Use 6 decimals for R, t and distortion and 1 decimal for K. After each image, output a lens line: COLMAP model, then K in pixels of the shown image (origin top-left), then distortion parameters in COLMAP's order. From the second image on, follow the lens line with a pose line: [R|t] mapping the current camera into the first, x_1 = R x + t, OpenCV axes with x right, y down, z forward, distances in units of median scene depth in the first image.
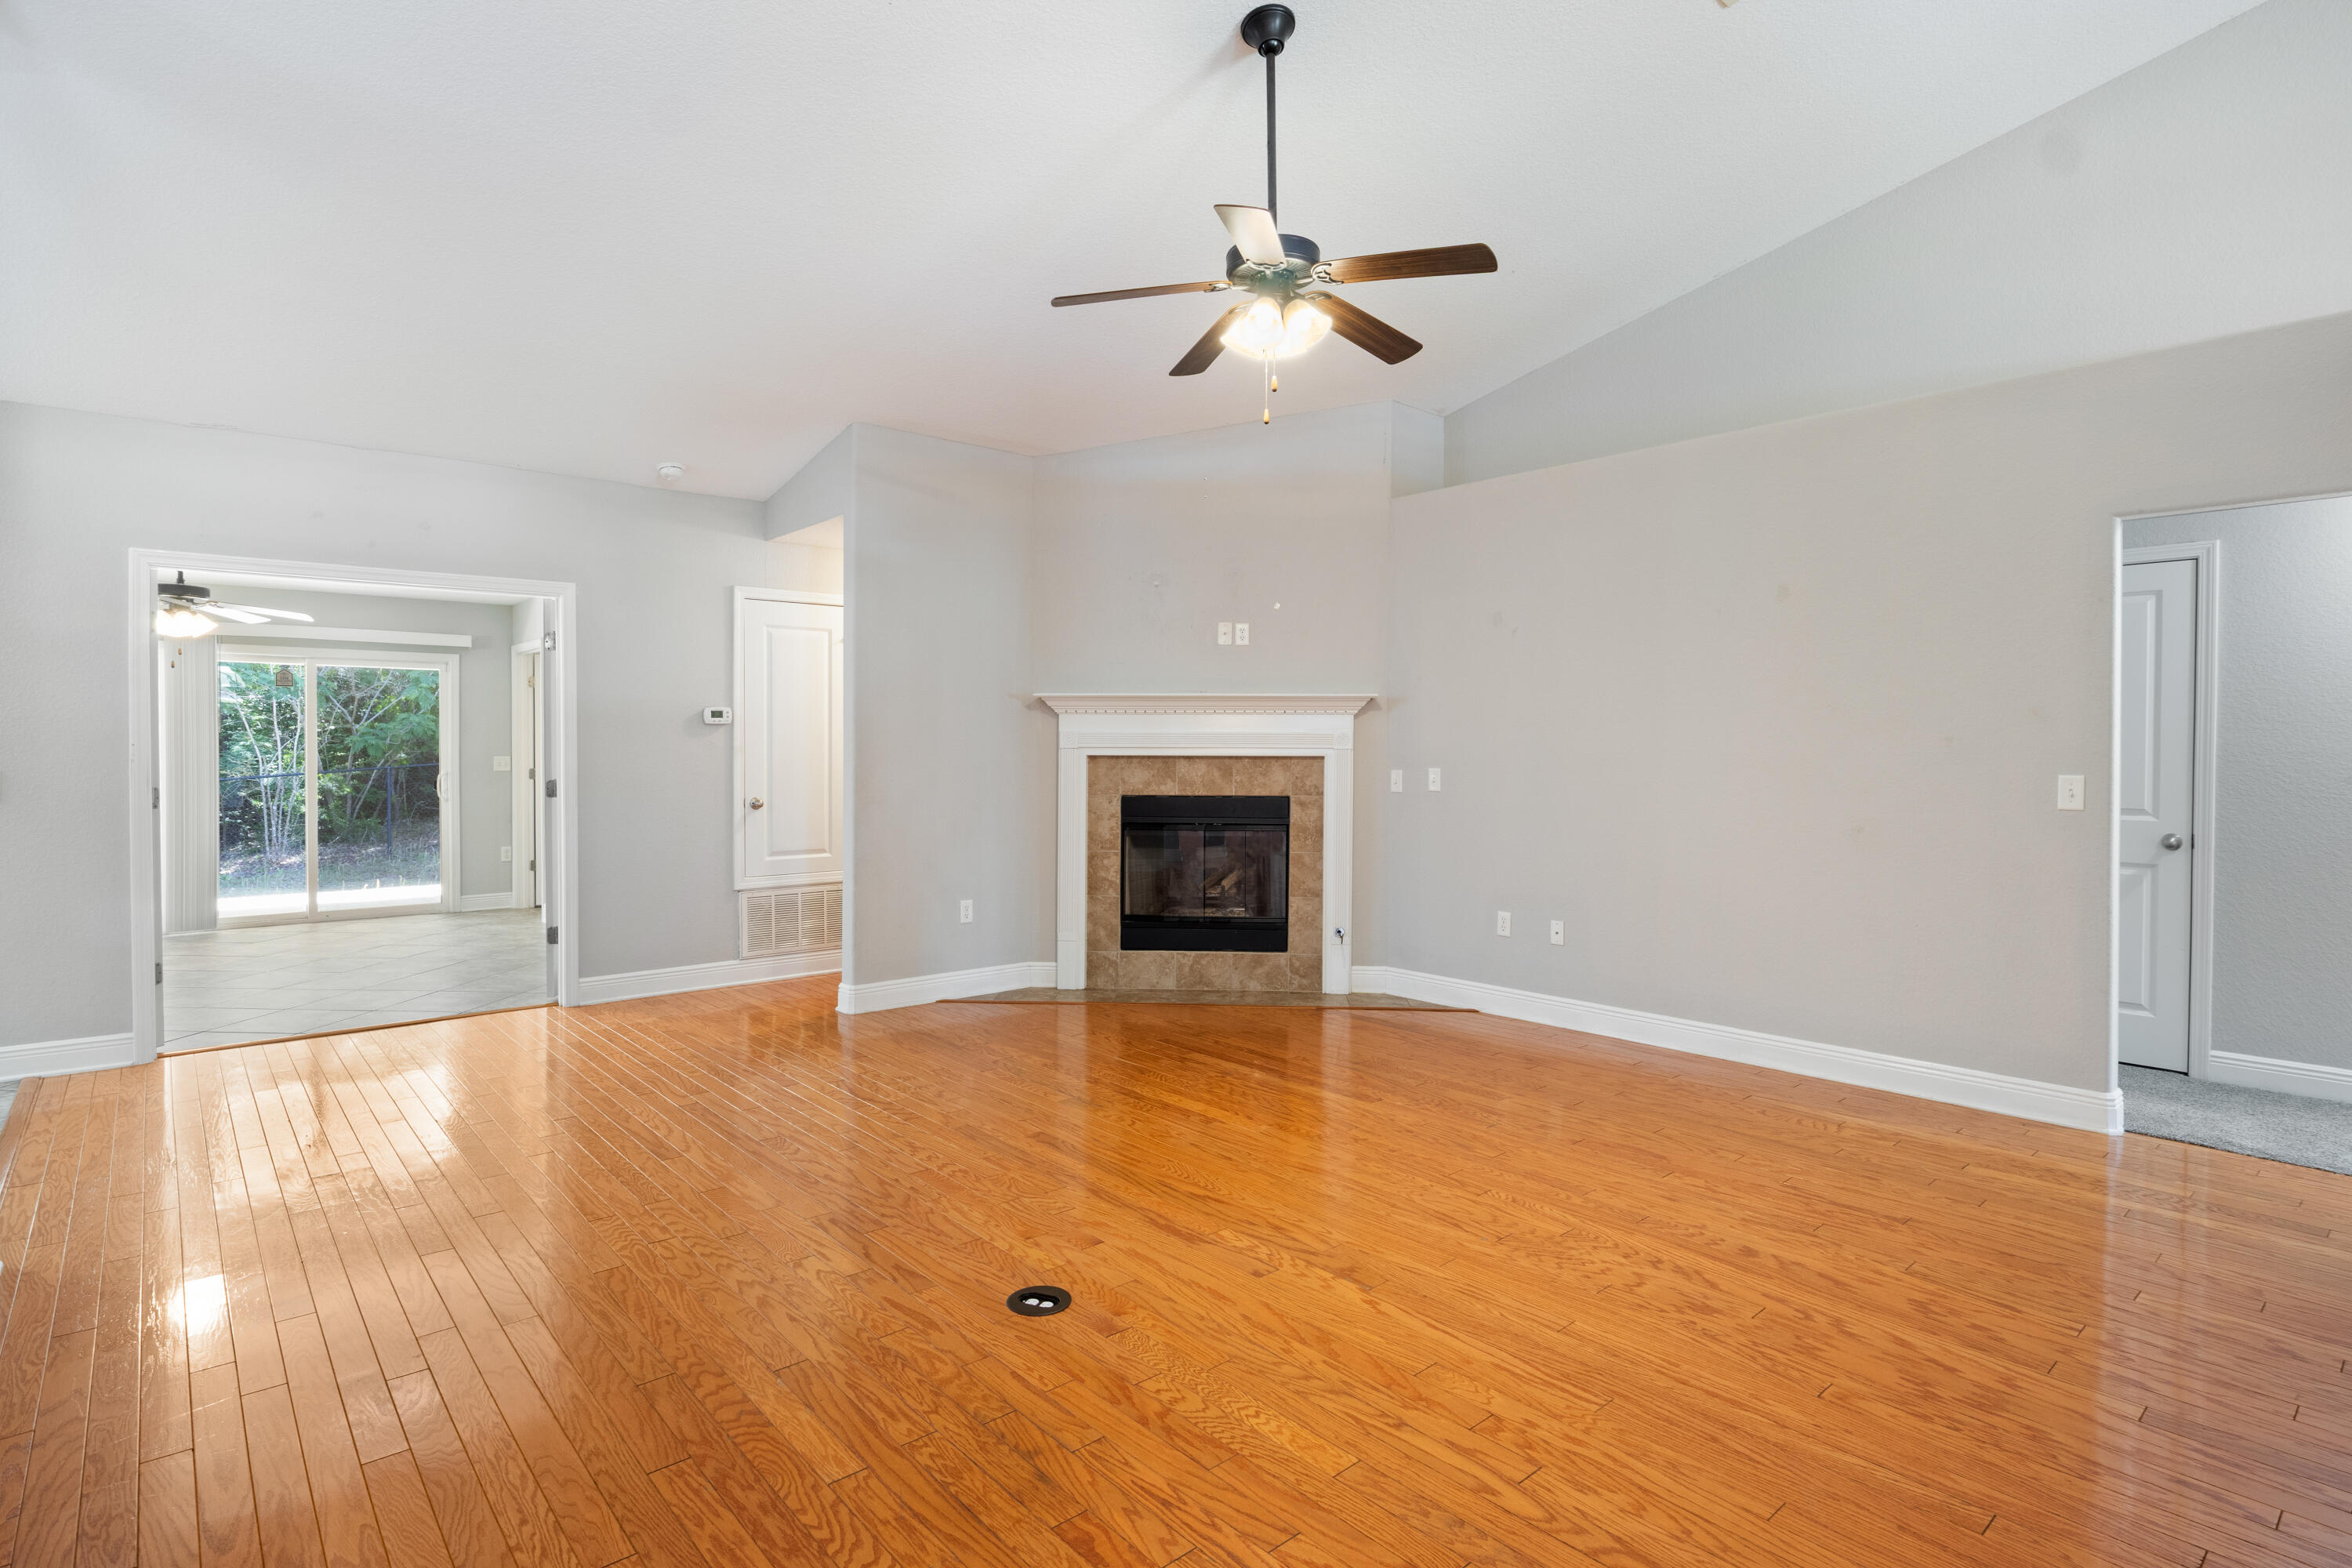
lens RADIAL K [[1181.7, 0, 1181.0], [0, 1181.7, 759.0], [0, 0, 1]] dist [-0.002452, -0.003498]
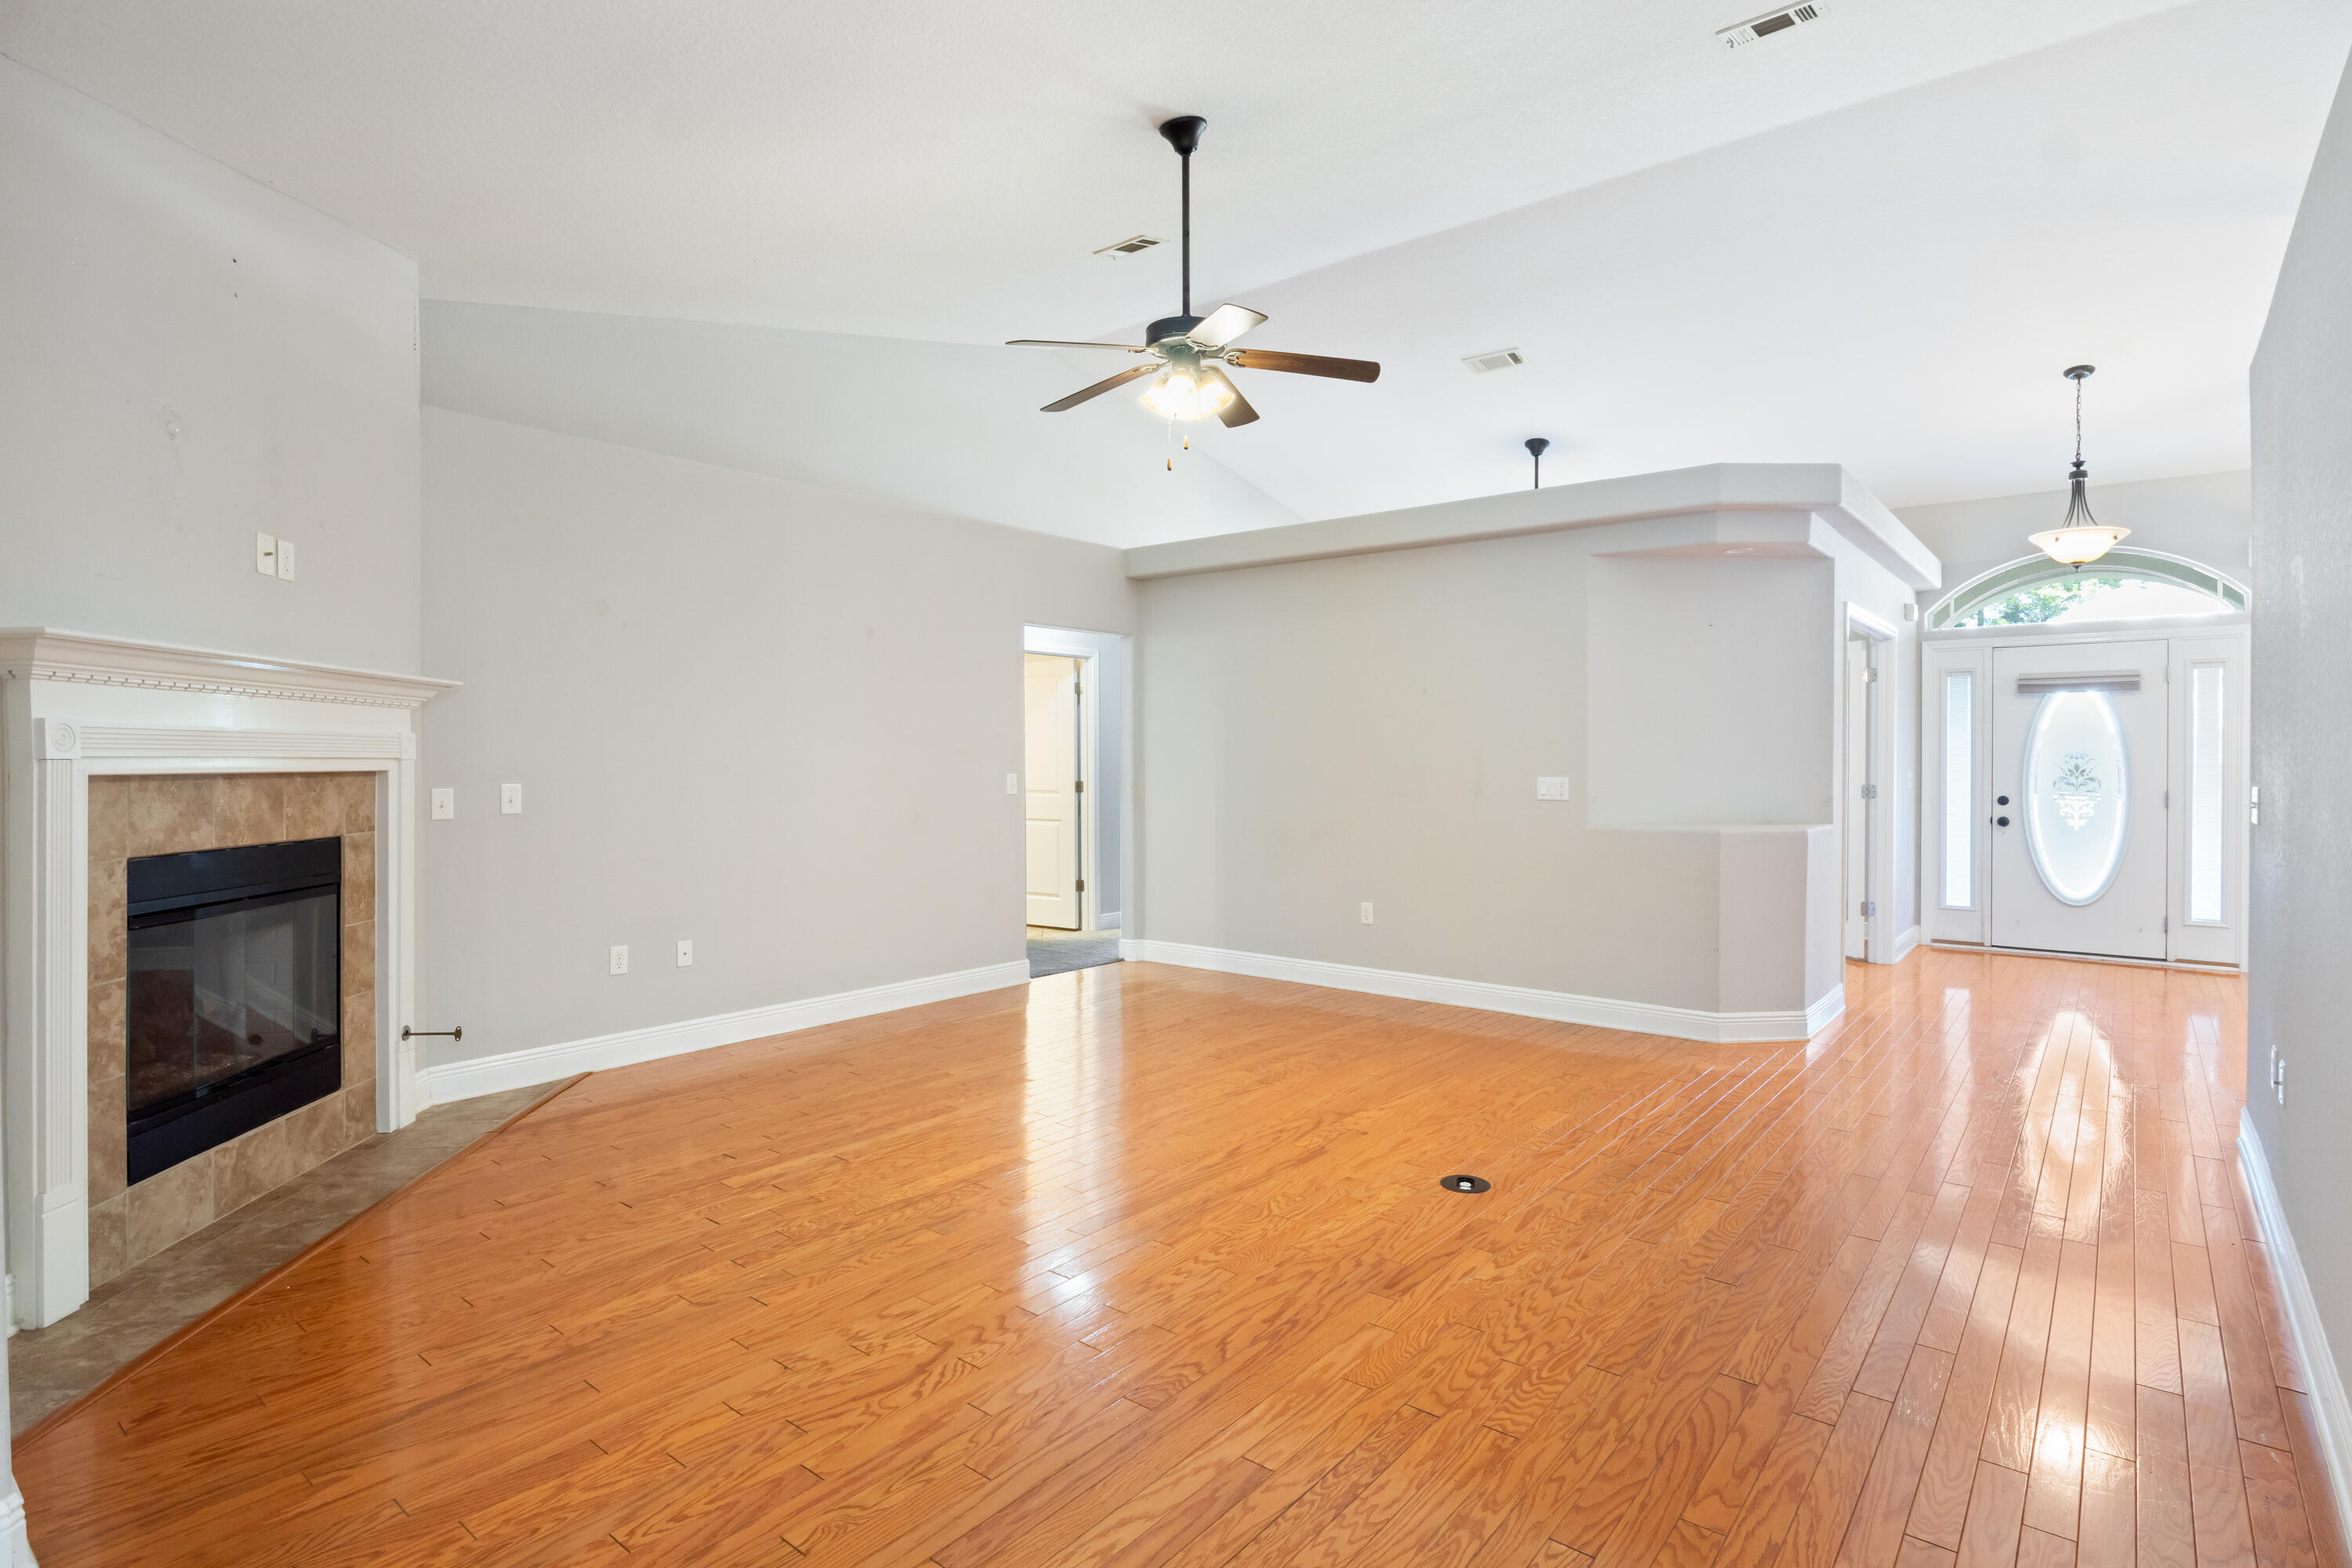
lens RADIAL K [[1181.7, 0, 1180.1], [0, 1181.7, 771.3], [0, 0, 1]] dist [-0.002452, -0.003498]
pose [[-0.170846, -0.012219, 0.985222, -0.592004], [0.009318, 0.999858, 0.014017, -0.006824], [-0.985254, 0.011575, -0.170708, 0.674489]]
